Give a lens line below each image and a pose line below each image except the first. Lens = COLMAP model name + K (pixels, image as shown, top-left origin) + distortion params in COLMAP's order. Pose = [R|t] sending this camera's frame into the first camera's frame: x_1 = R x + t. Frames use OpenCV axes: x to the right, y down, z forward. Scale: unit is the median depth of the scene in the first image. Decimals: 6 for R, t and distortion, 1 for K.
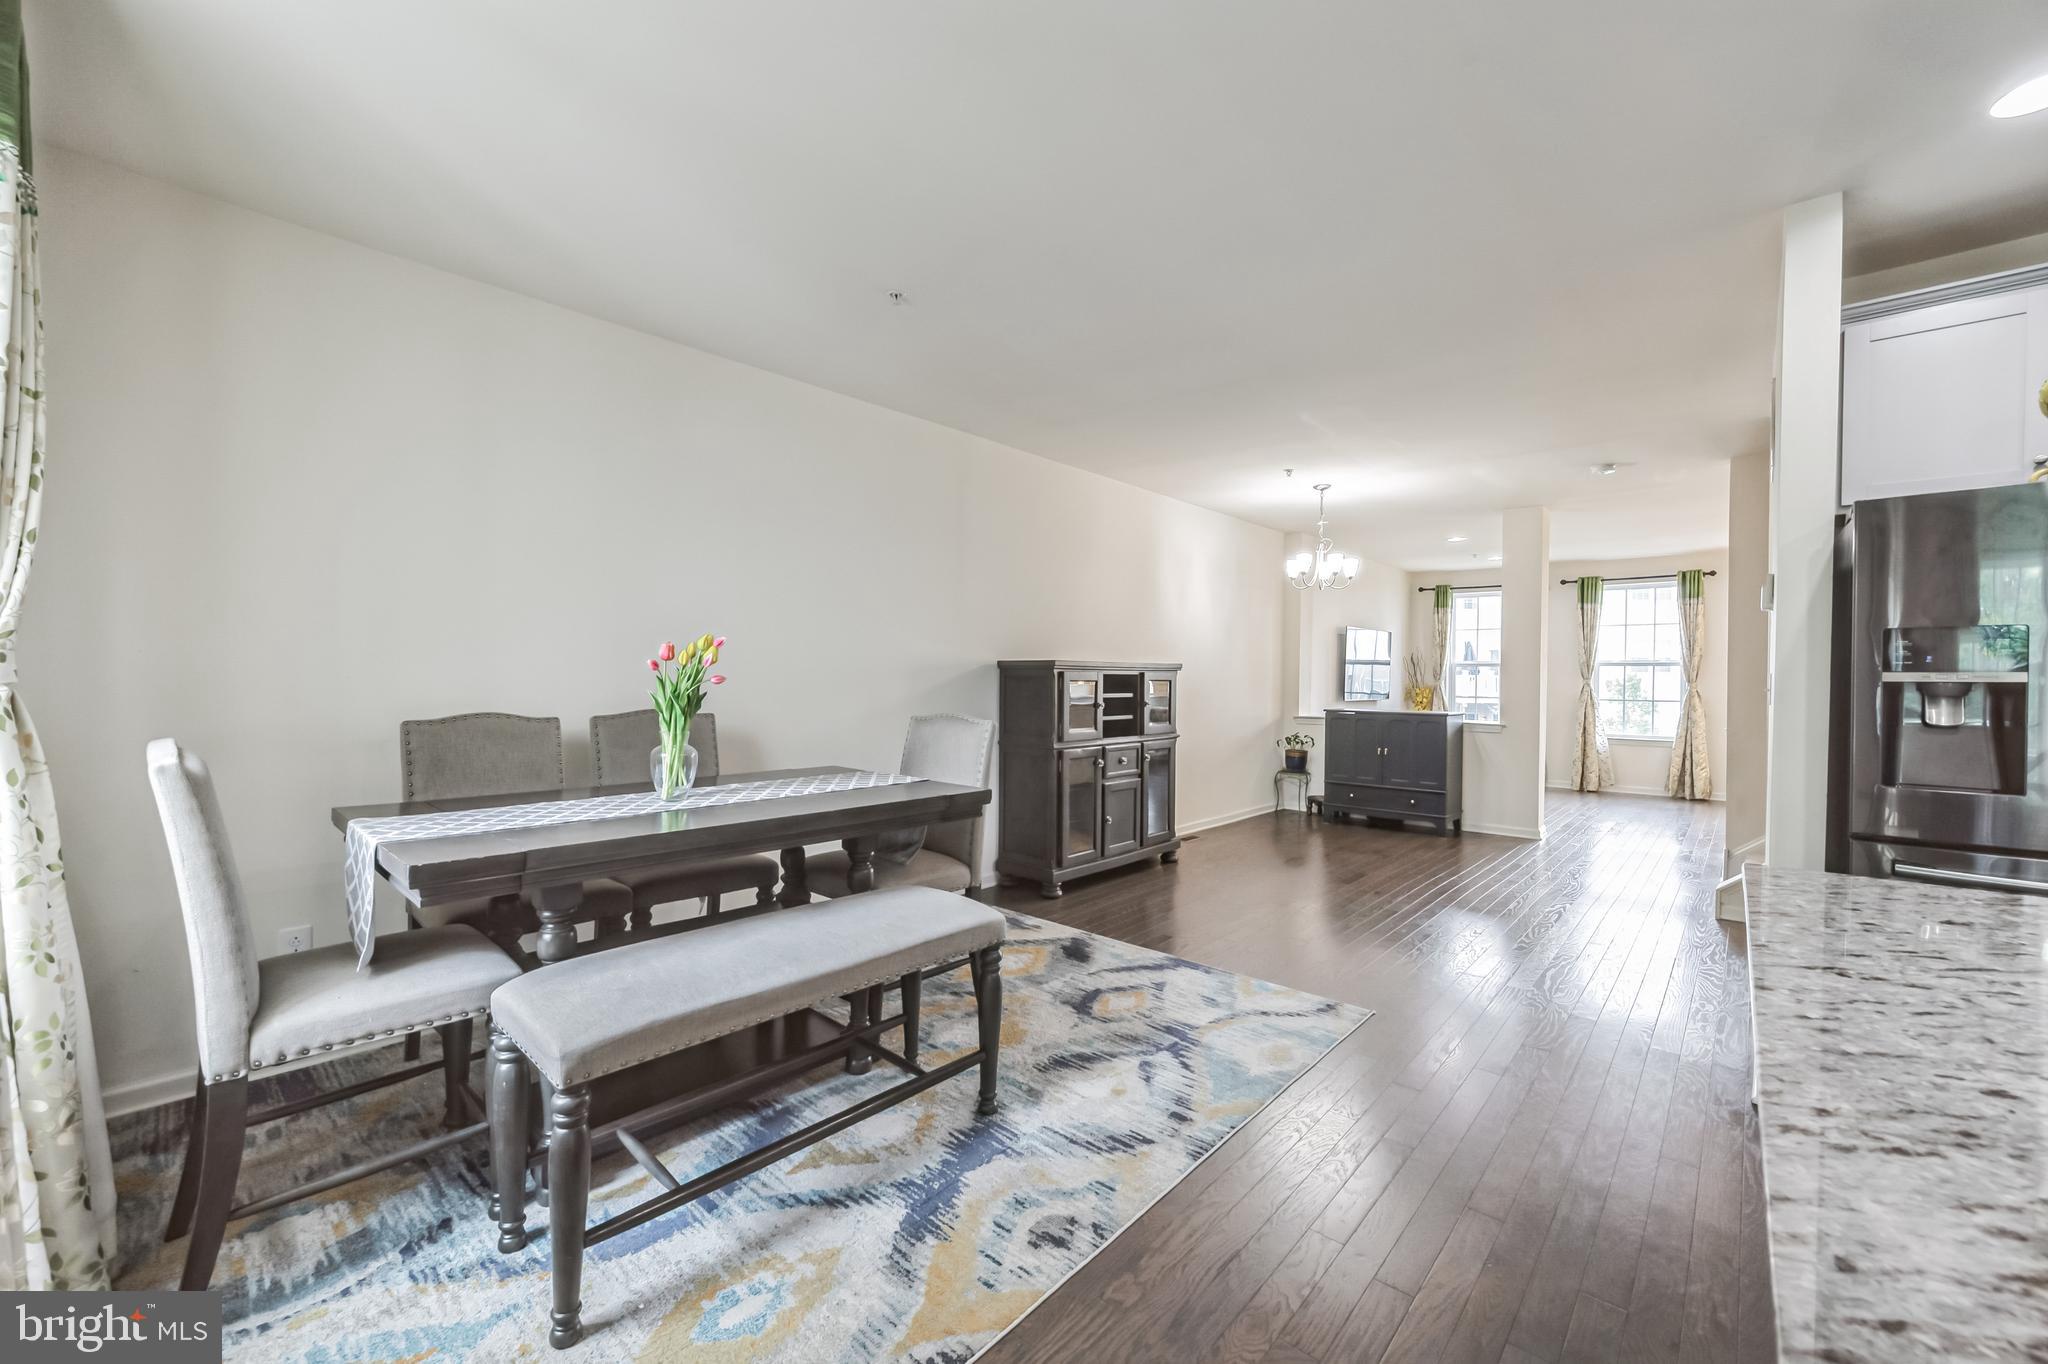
lens RADIAL K [[819.0, 0, 1011.9], [0, 819.0, 678.0], [0, 0, 1]] dist [-0.001574, -0.000412]
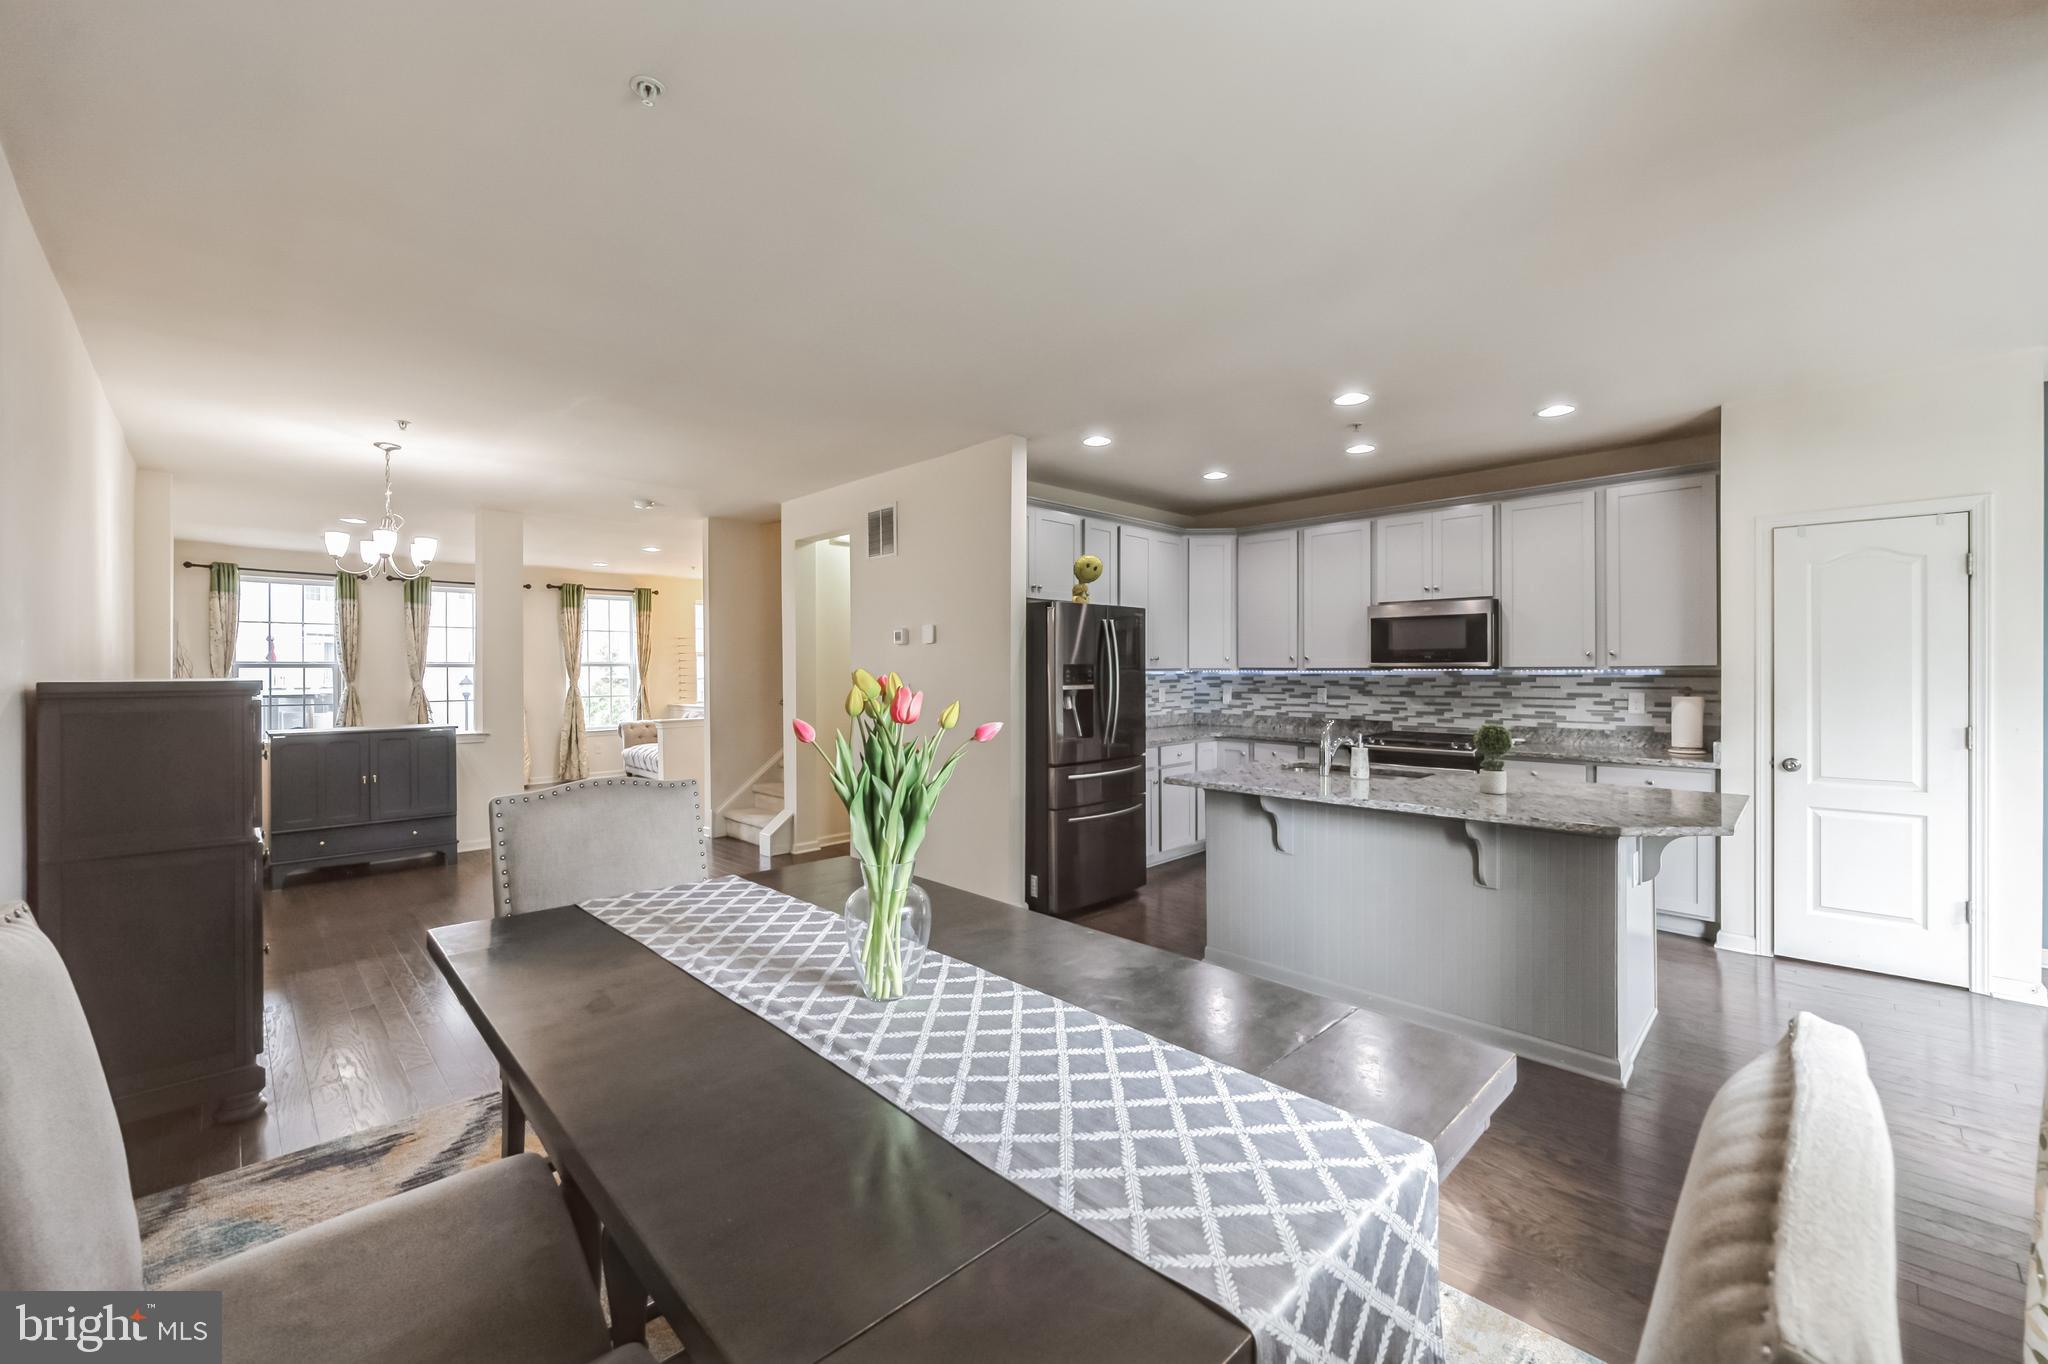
lens RADIAL K [[819.0, 0, 1011.9], [0, 819.0, 678.0], [0, 0, 1]] dist [-0.001574, -0.000412]
pose [[0.048853, -0.019364, 0.998618, -2.247253], [0.006032, 0.999800, 0.019092, -0.144635], [-0.998788, 0.005091, 0.048960, 2.236887]]
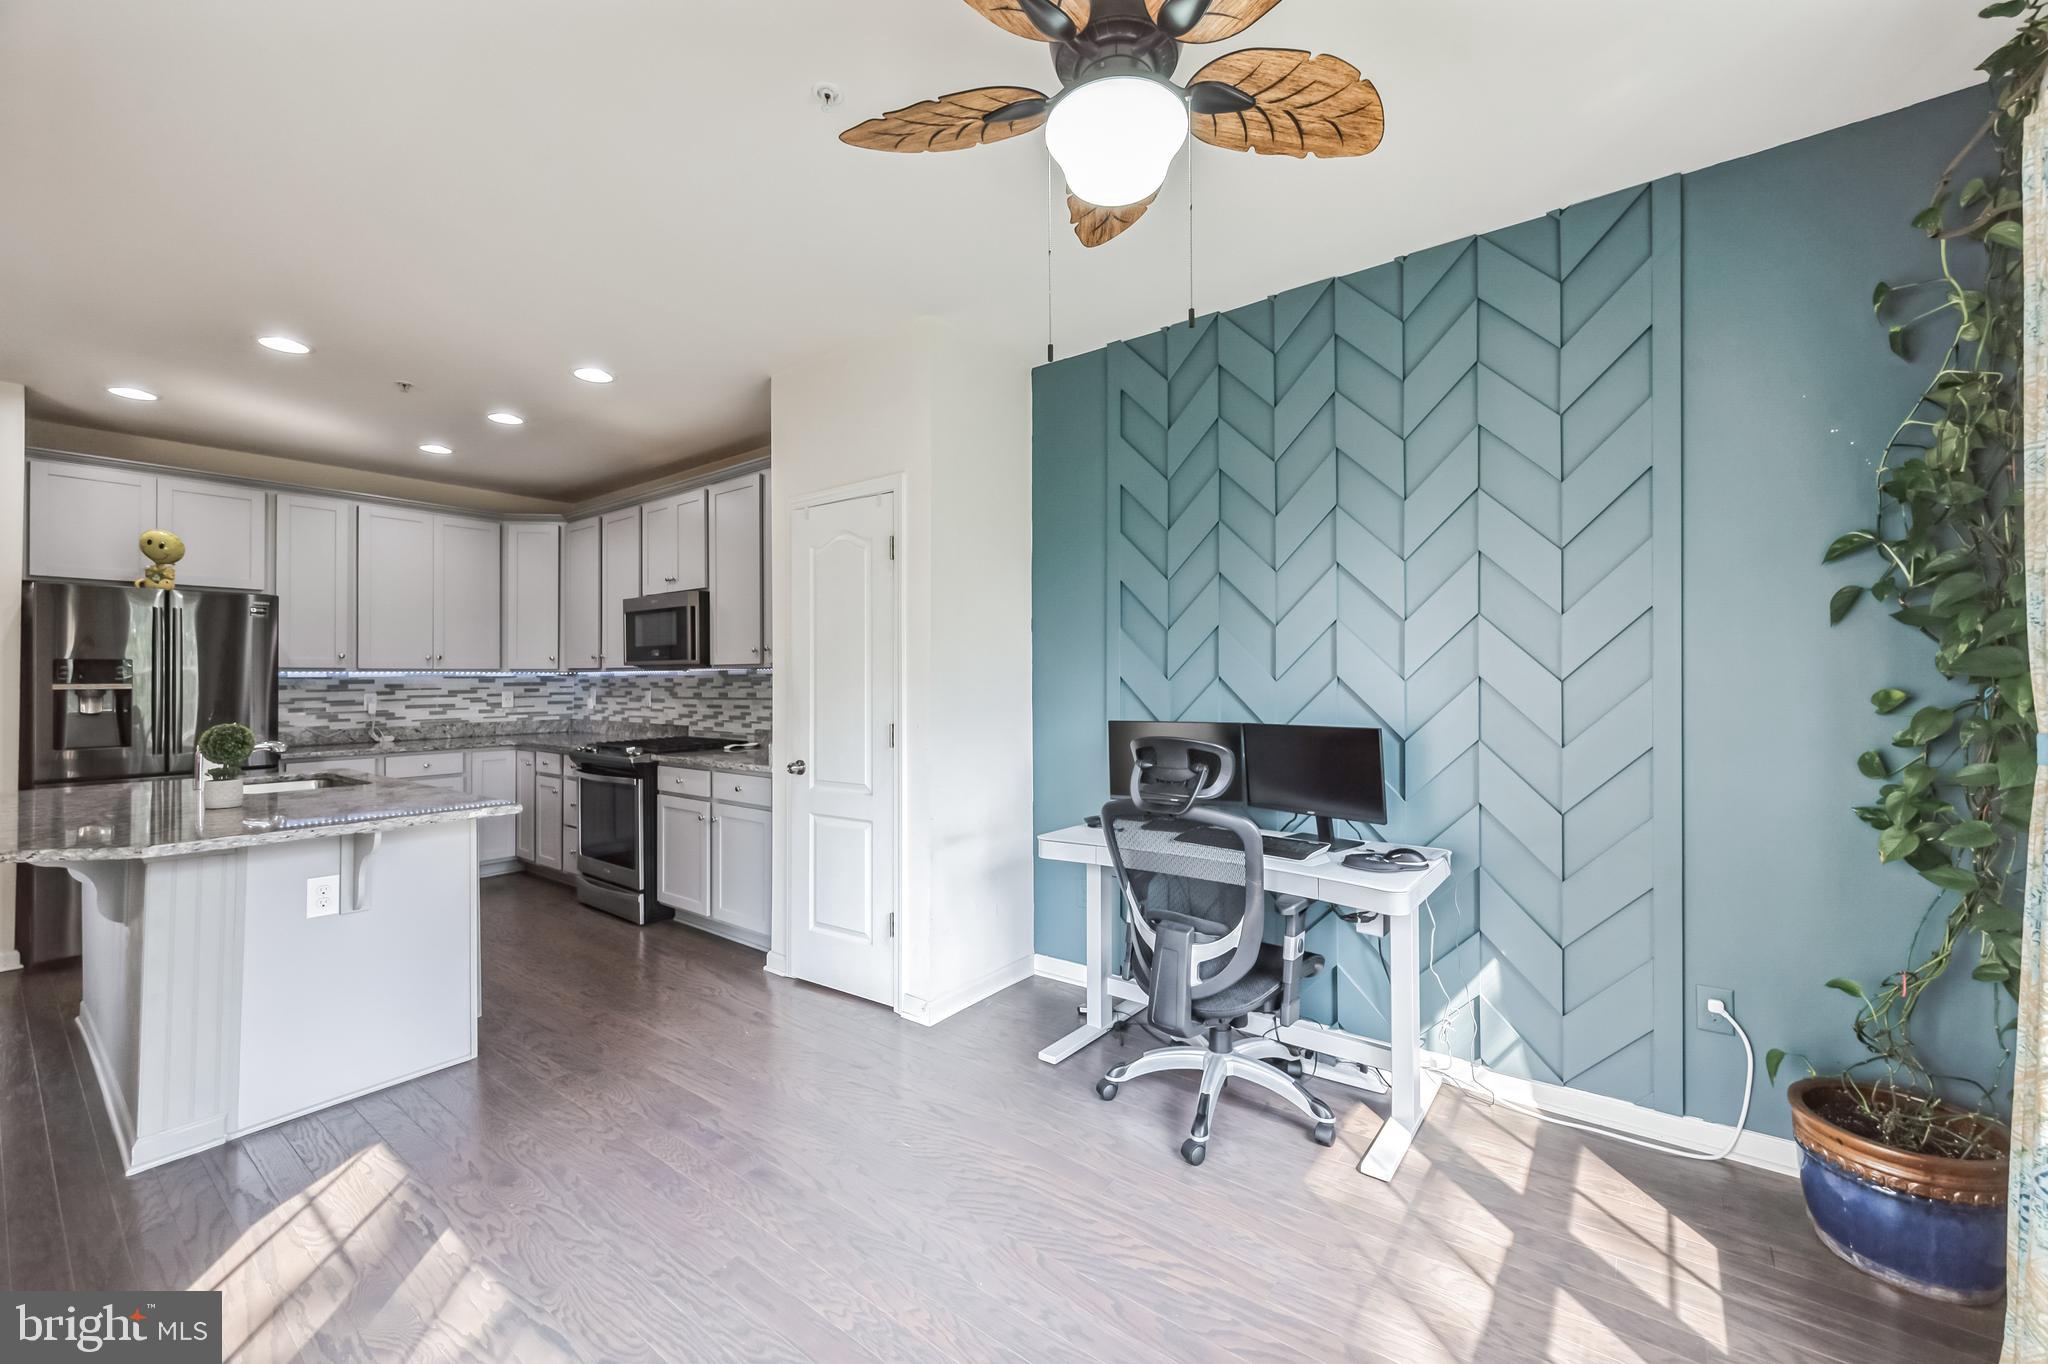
lens RADIAL K [[818.6, 0, 1024.2], [0, 818.6, 678.2], [0, 0, 1]] dist [-0.000824, -0.000029]
pose [[-0.092176, -0.005650, 0.995727, -1.822002], [0.005805, 0.999964, 0.006211, -0.040322], [-0.995726, 0.006352, -0.092140, -1.908741]]
